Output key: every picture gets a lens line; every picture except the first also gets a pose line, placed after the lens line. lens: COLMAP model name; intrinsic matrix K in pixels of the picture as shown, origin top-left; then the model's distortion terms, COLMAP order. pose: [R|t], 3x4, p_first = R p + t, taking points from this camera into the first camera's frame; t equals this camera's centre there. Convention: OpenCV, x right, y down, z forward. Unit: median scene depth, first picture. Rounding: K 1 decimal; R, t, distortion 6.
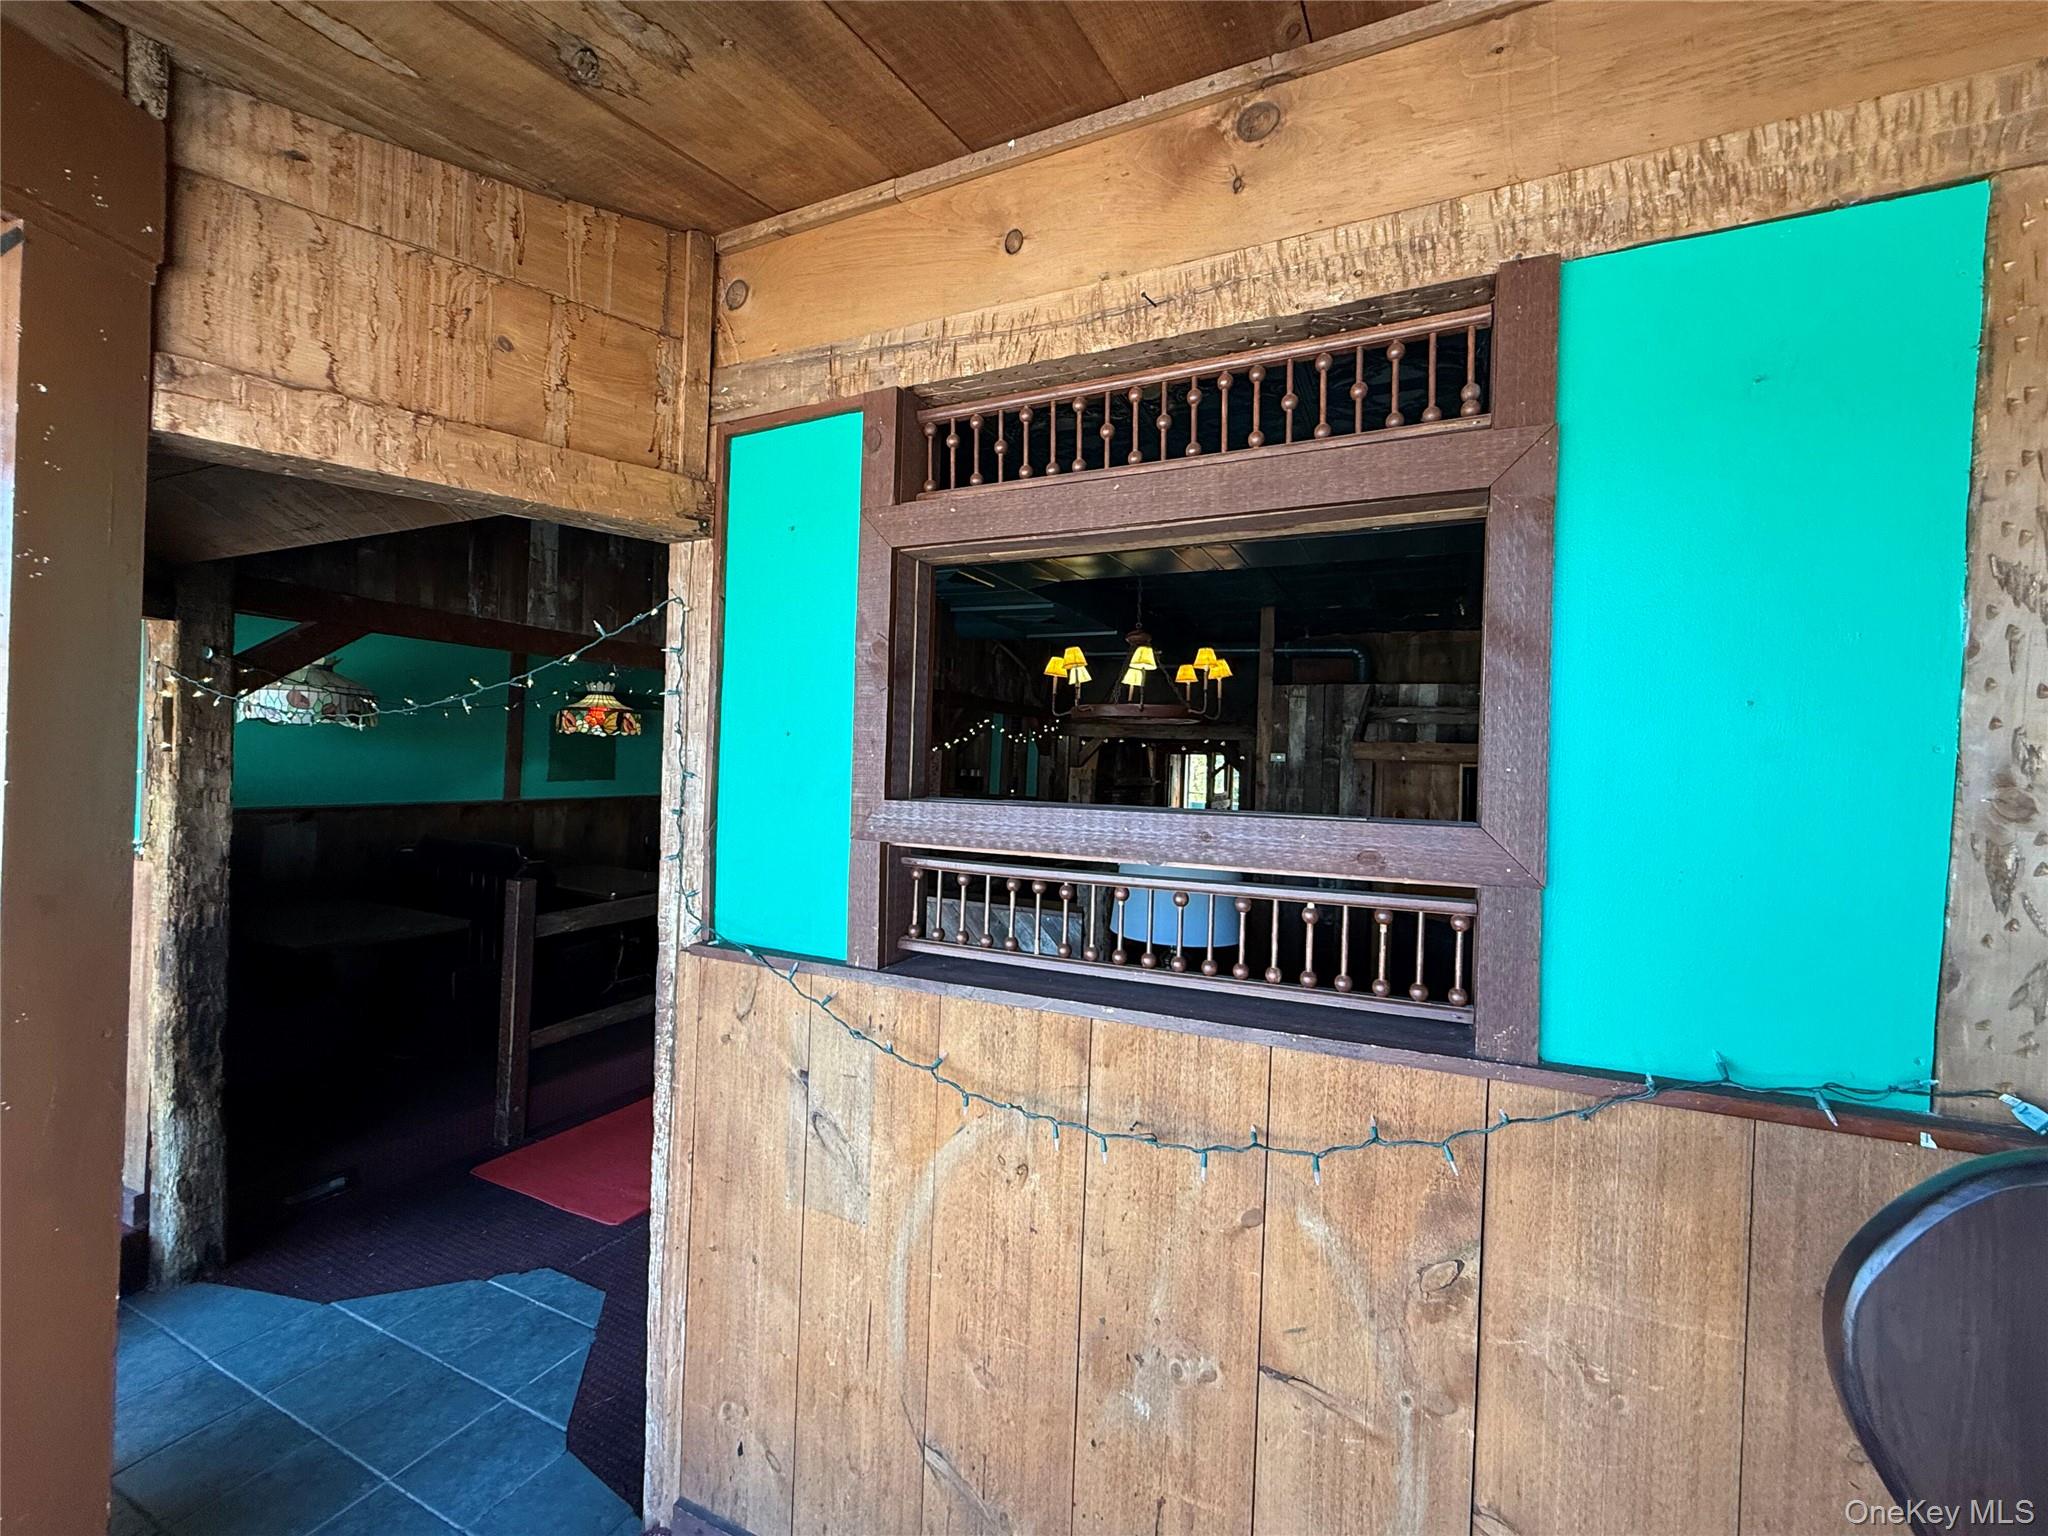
lens RADIAL K [[873.5, 0, 1027.0], [0, 873.5, 769.7], [0, 0, 1]] dist [-0.001483, 0.000583]
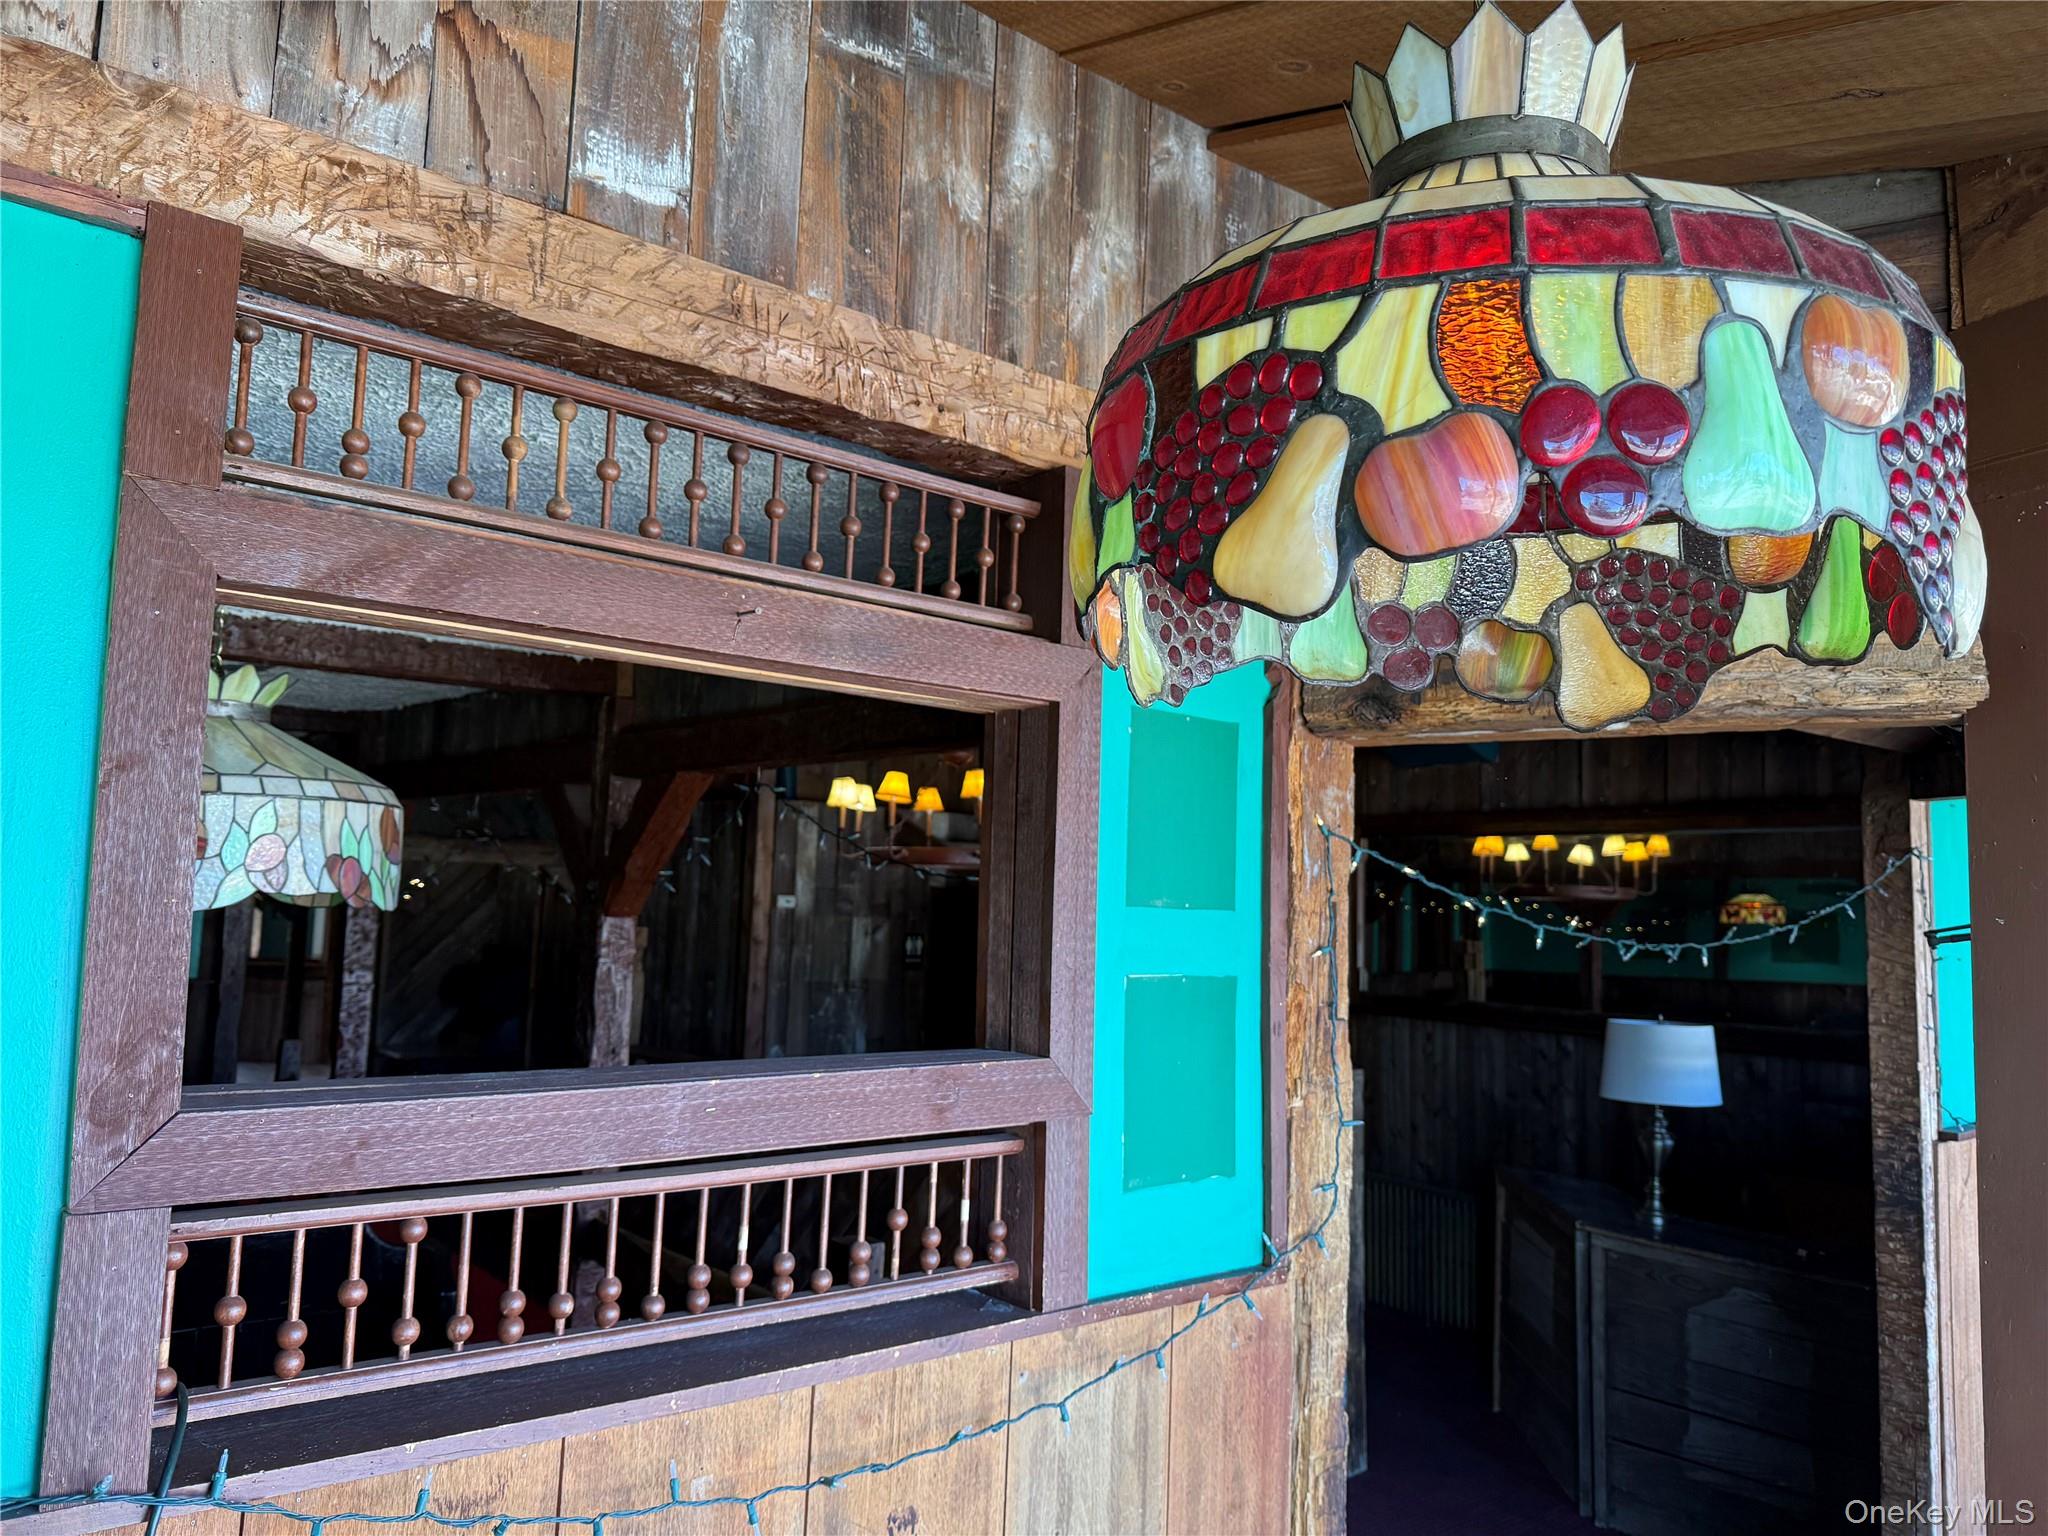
lens RADIAL K [[1462.8, 0, 1043.6], [0, 1462.8, 768.7], [0, 0, 1]] dist [0.039048, -0.046316]
pose [[0.411075, 0.067718, 0.909083, -0.867135], [-0.006962, 0.997441, -0.071152, -0.047608], [-0.911575, 0.022920, 0.410495, 0.400723]]
